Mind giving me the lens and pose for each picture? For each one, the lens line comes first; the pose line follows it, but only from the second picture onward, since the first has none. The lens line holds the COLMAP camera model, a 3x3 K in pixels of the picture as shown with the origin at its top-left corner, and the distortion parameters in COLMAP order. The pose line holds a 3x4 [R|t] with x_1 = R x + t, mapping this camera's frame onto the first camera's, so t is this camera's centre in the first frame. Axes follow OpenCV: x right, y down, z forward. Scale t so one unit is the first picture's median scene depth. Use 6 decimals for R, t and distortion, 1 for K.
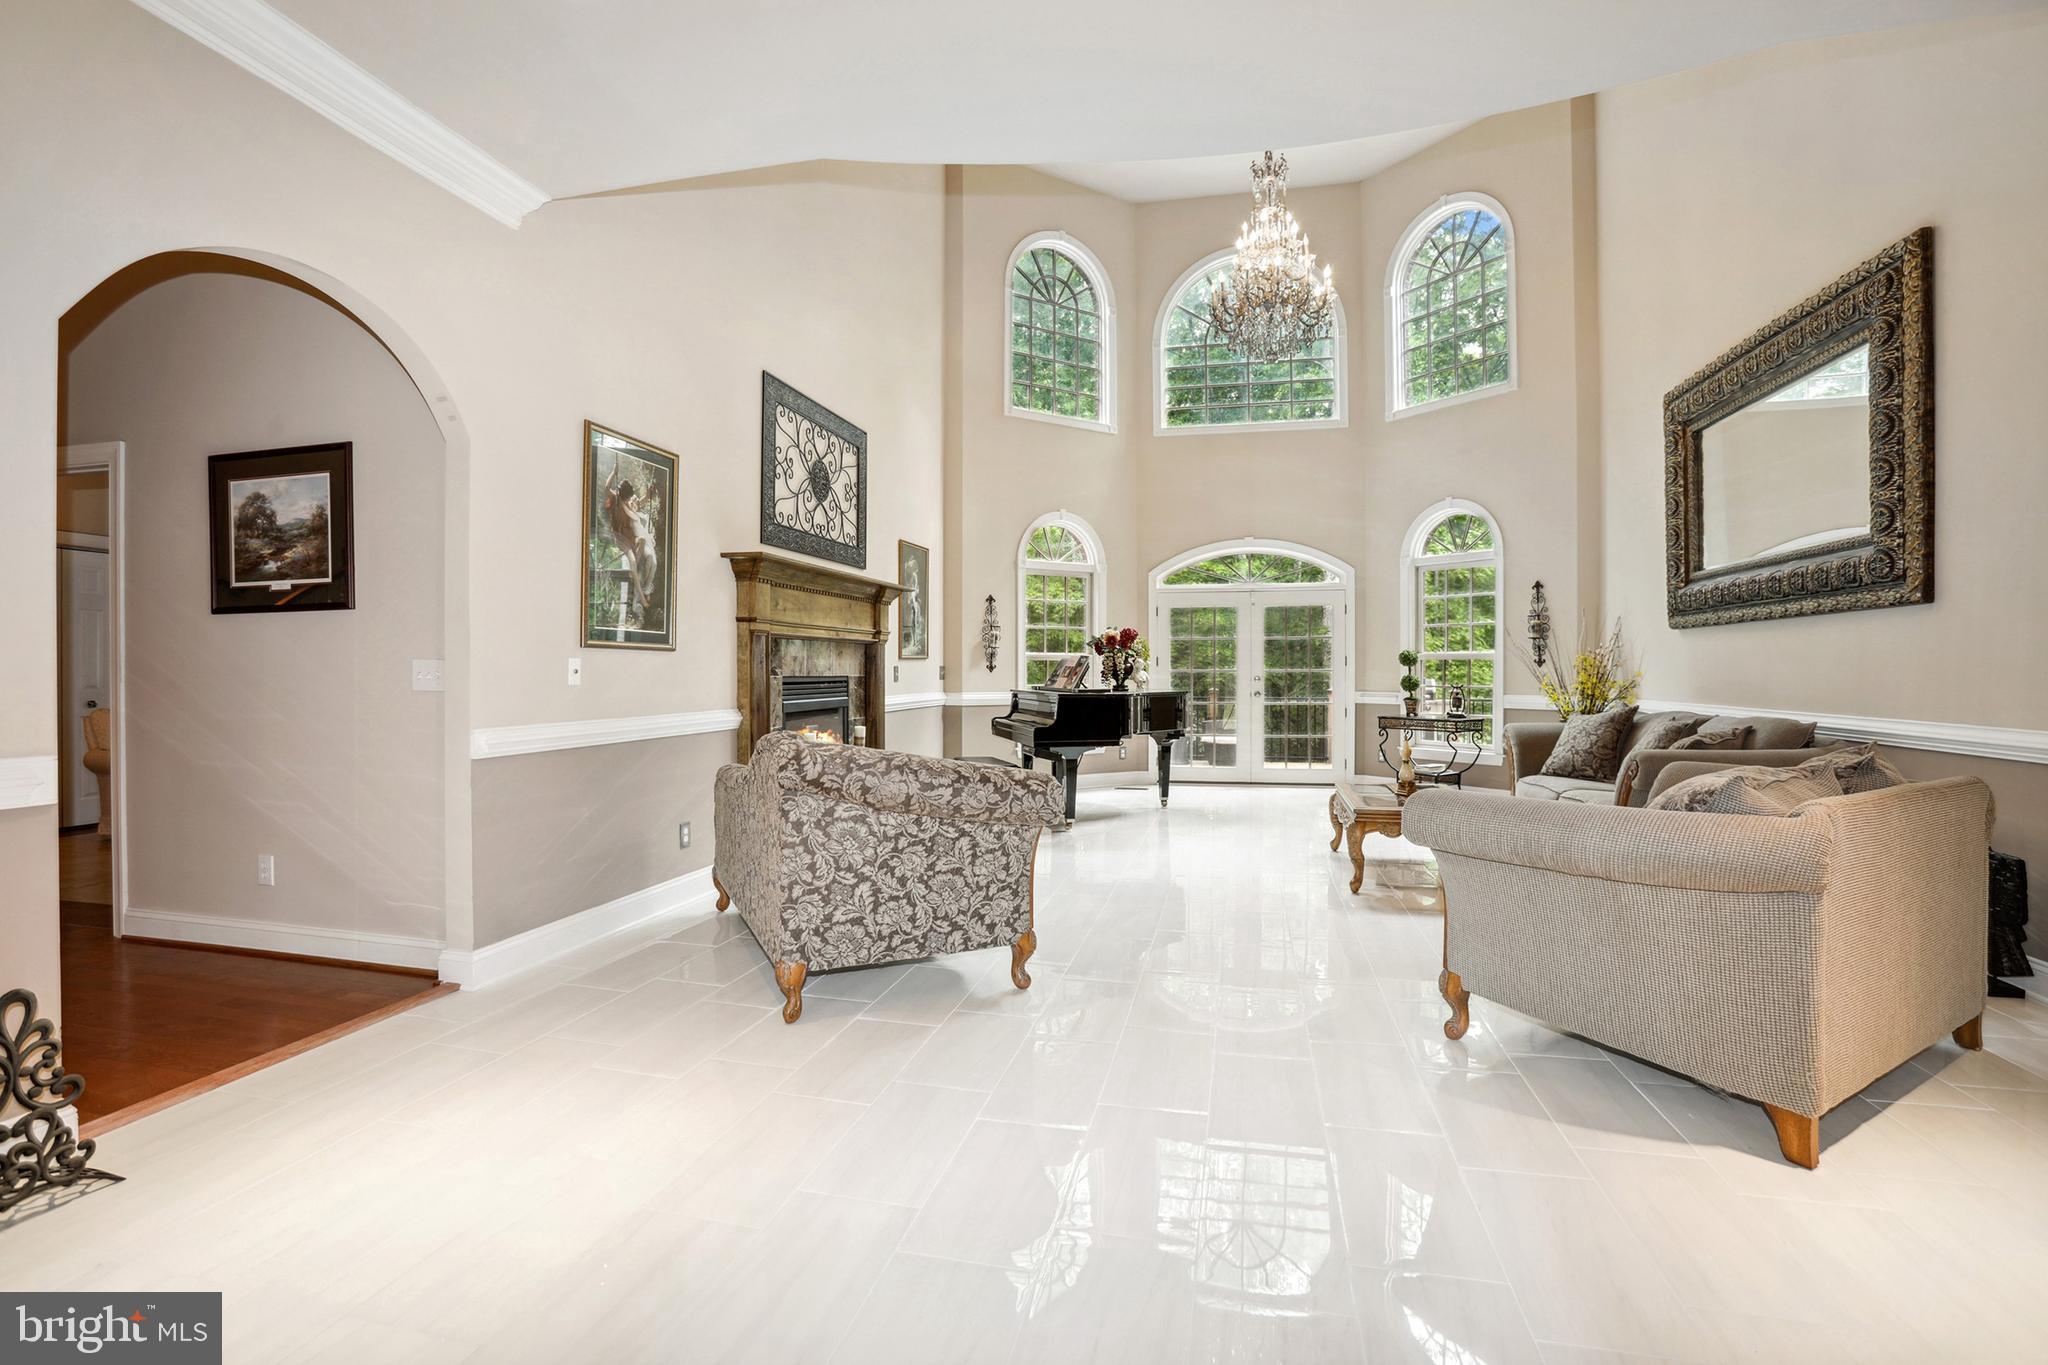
lens RADIAL K [[944.6, 0, 1022.1], [0, 944.6, 675.9], [0, 0, 1]] dist [-0.015166, 0.002579]
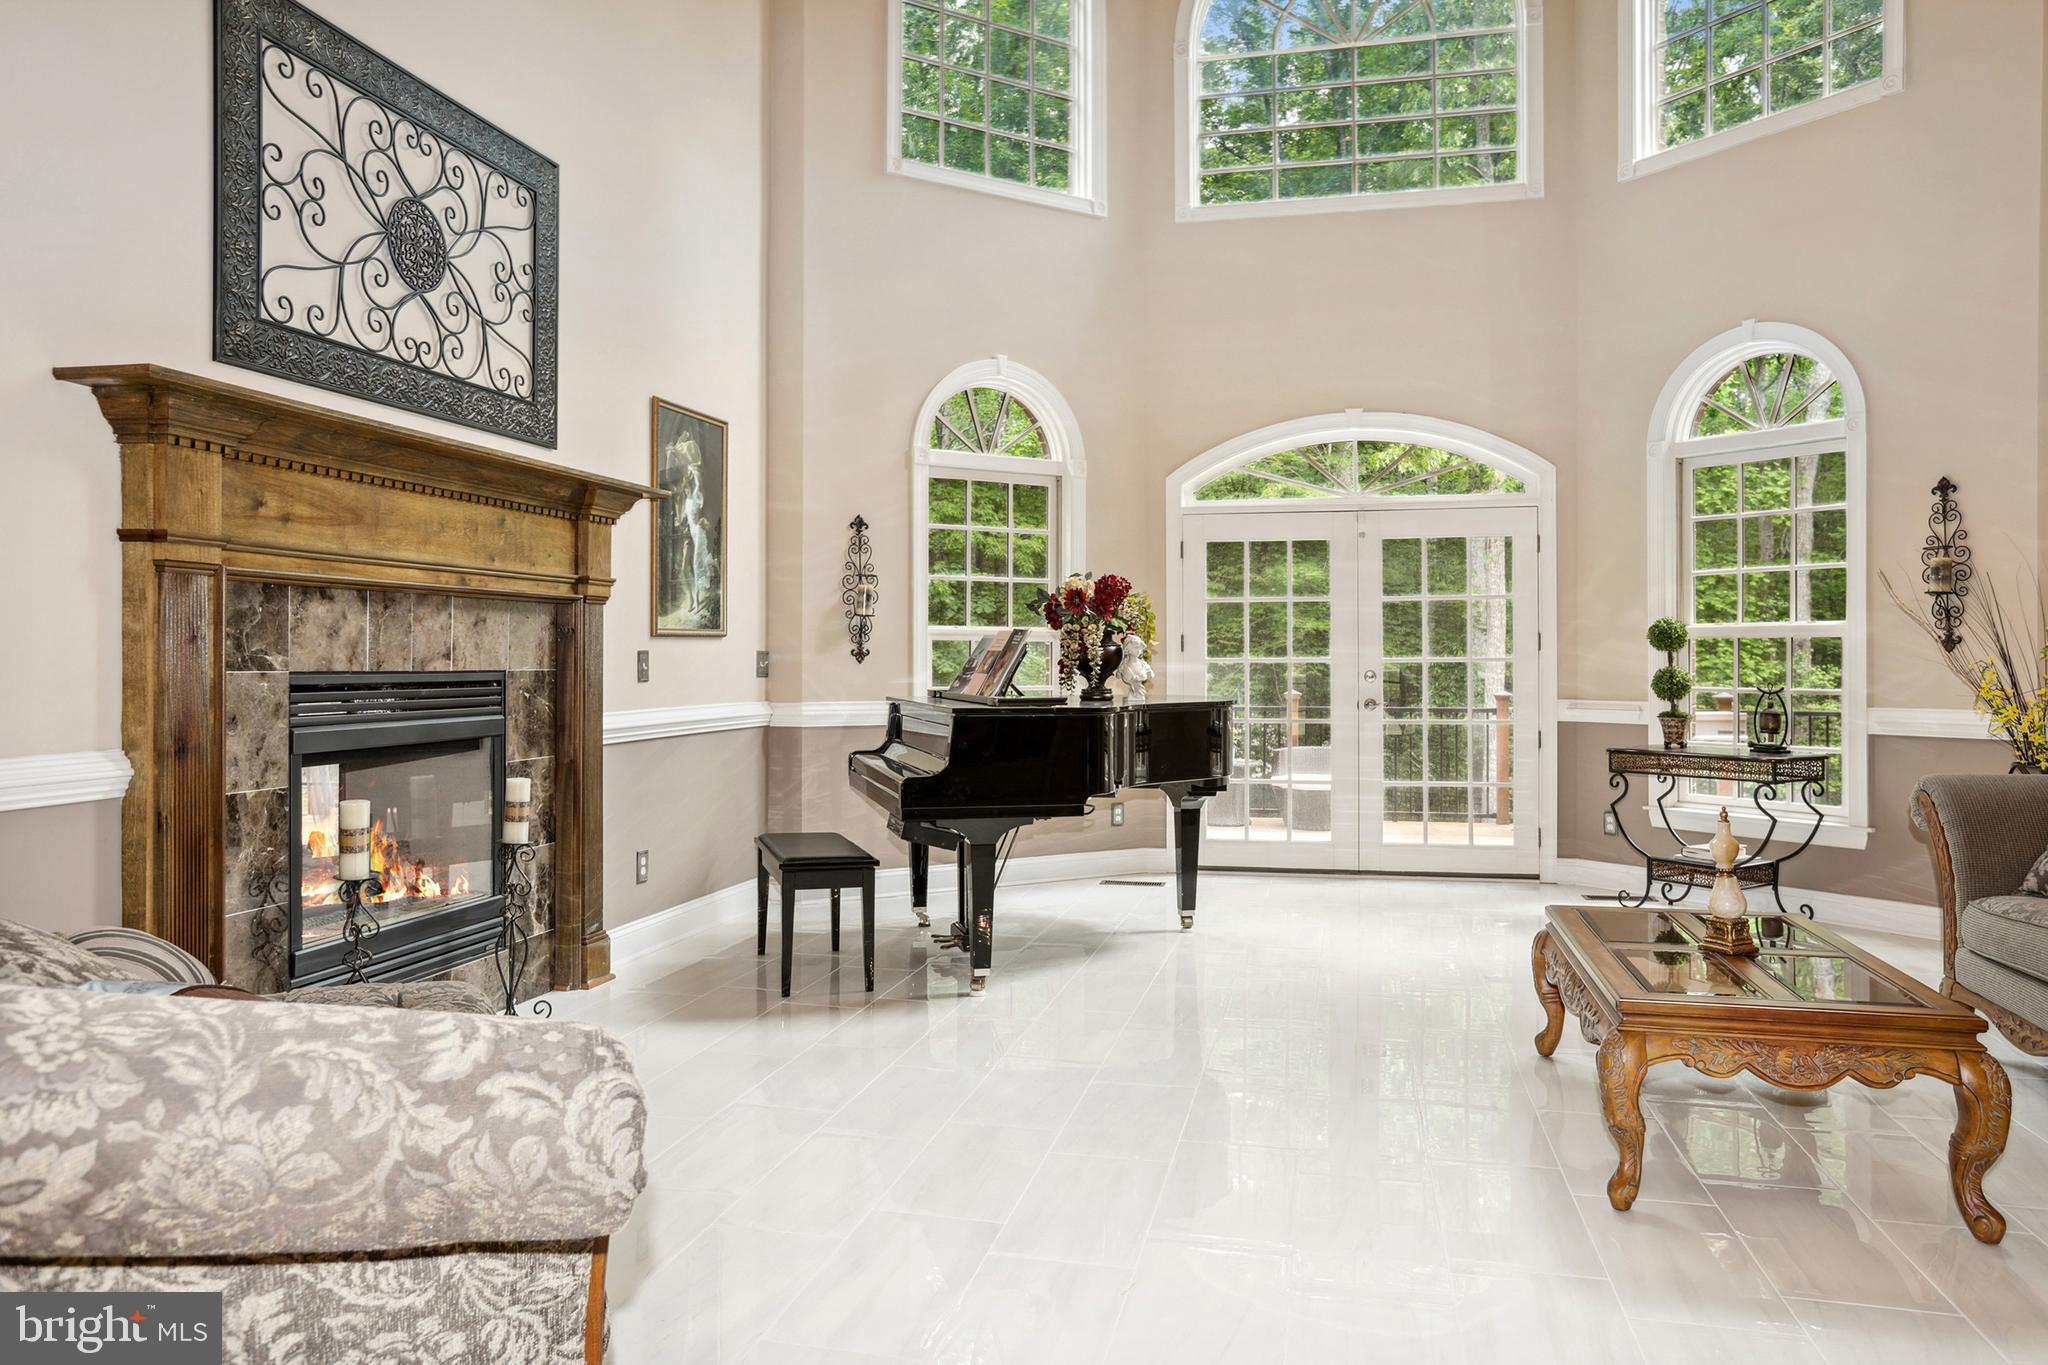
lens RADIAL K [[1406.2, 0, 1005.3], [0, 1406.2, 661.3], [0, 0, 1]] dist [0.010007, 0.008368]
pose [[0.999967, -0.000380, -0.008149, 0.061967], [0.000333, 0.999983, -0.005751, -0.000294], [0.008152, 0.005748, 0.999950, 0.254604]]
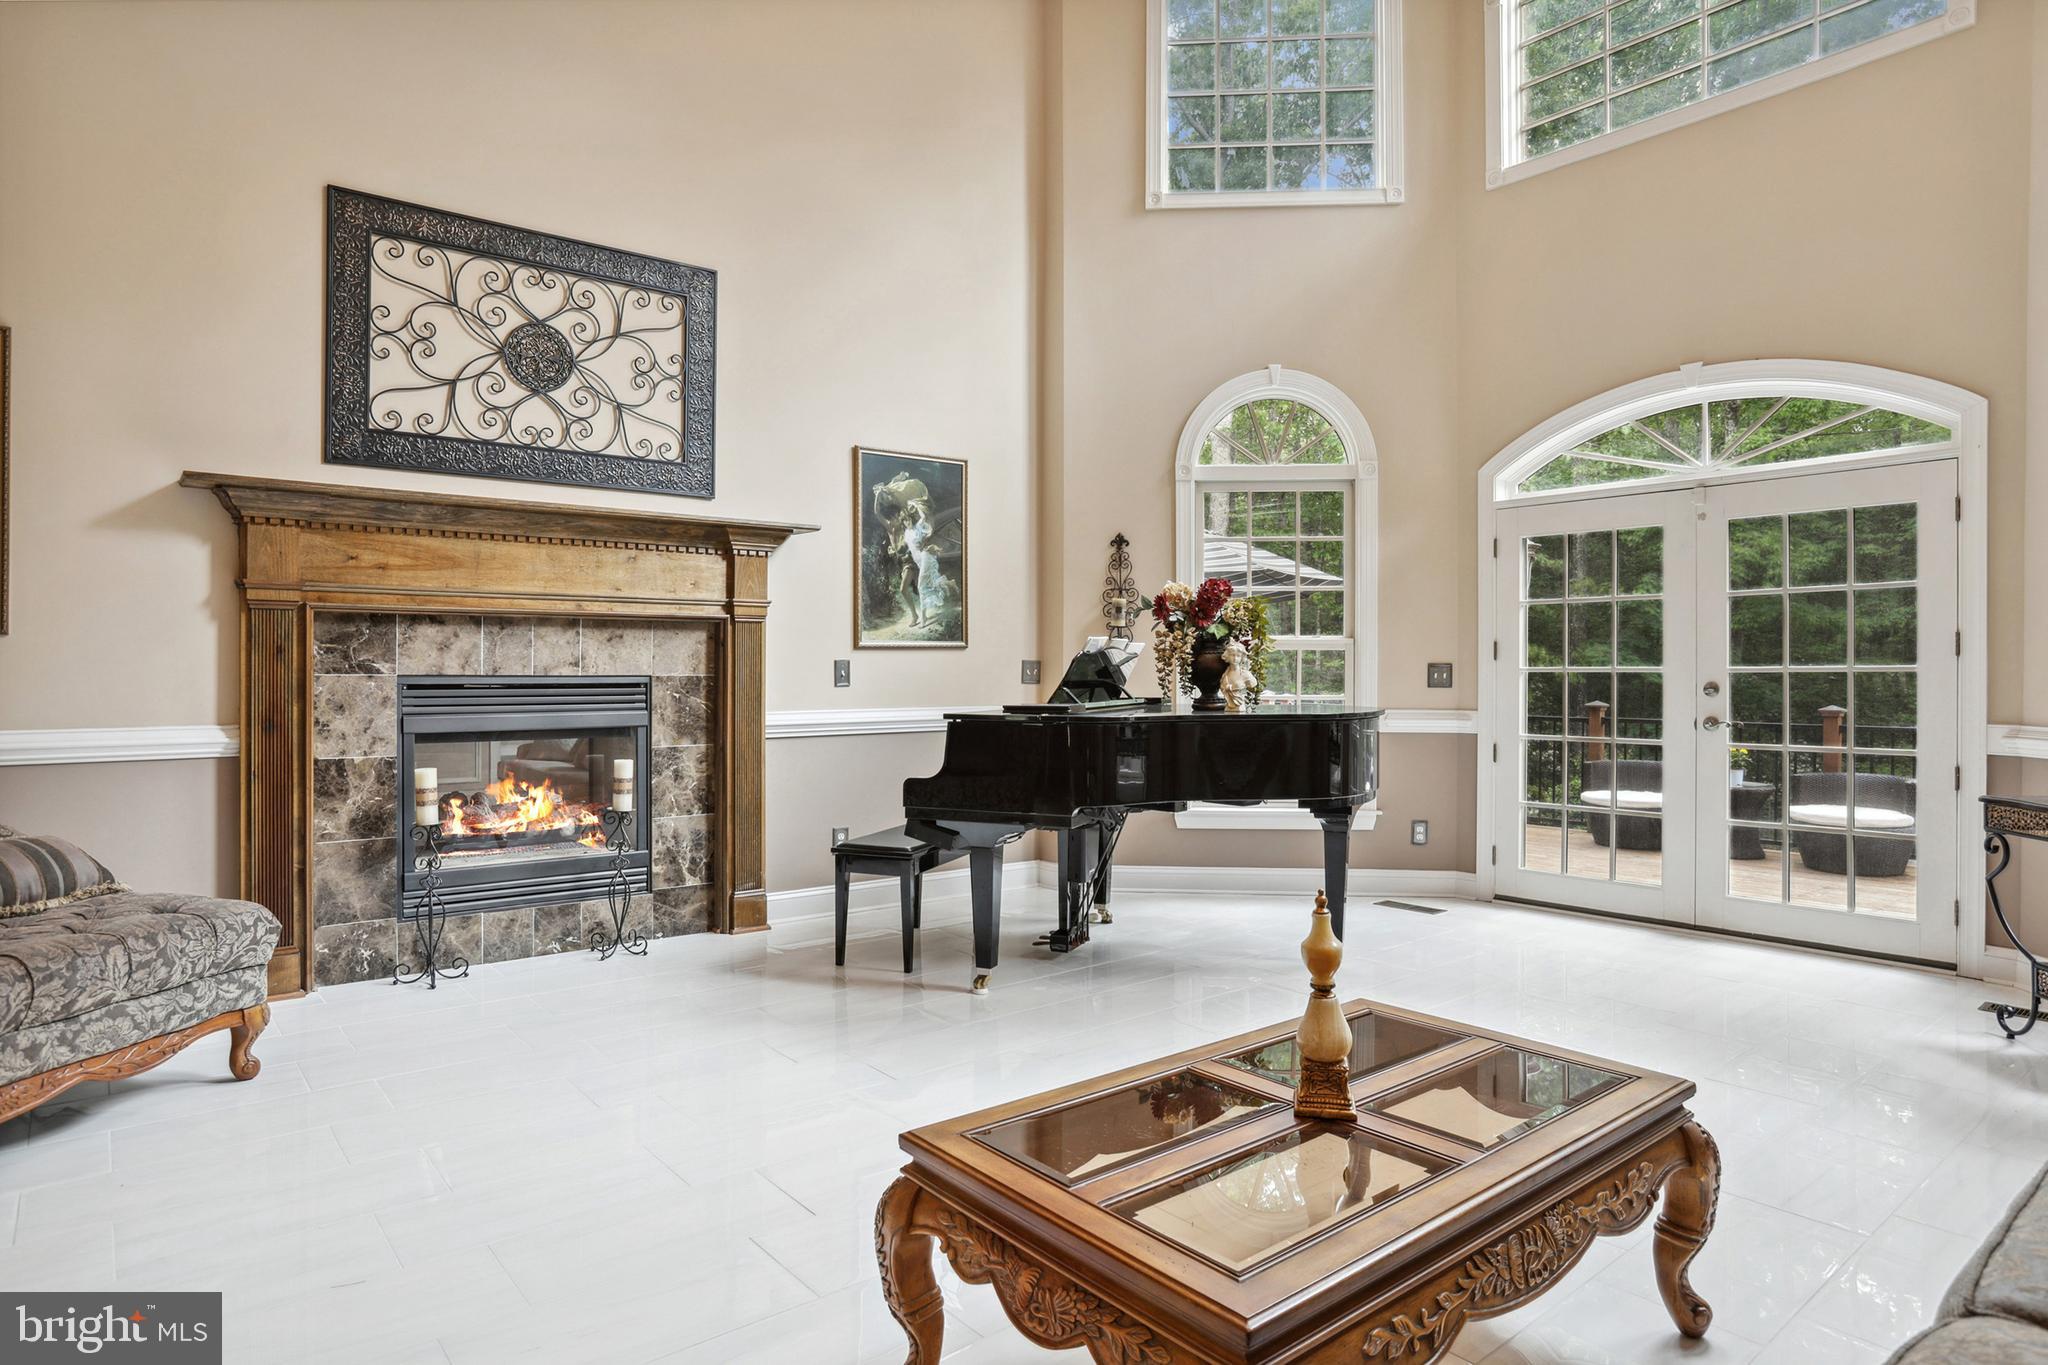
lens RADIAL K [[1170.4, 0, 1022.5], [0, 1170.4, 675.5], [0, 0, 1]] dist [-0.025805, 0.004832]
pose [[0.788520, 0.003979, -0.614996, 0.399469], [-0.005468, 0.999985, -0.000541, -0.000746], [0.614984, 0.003789, 0.788530, 0.477914]]
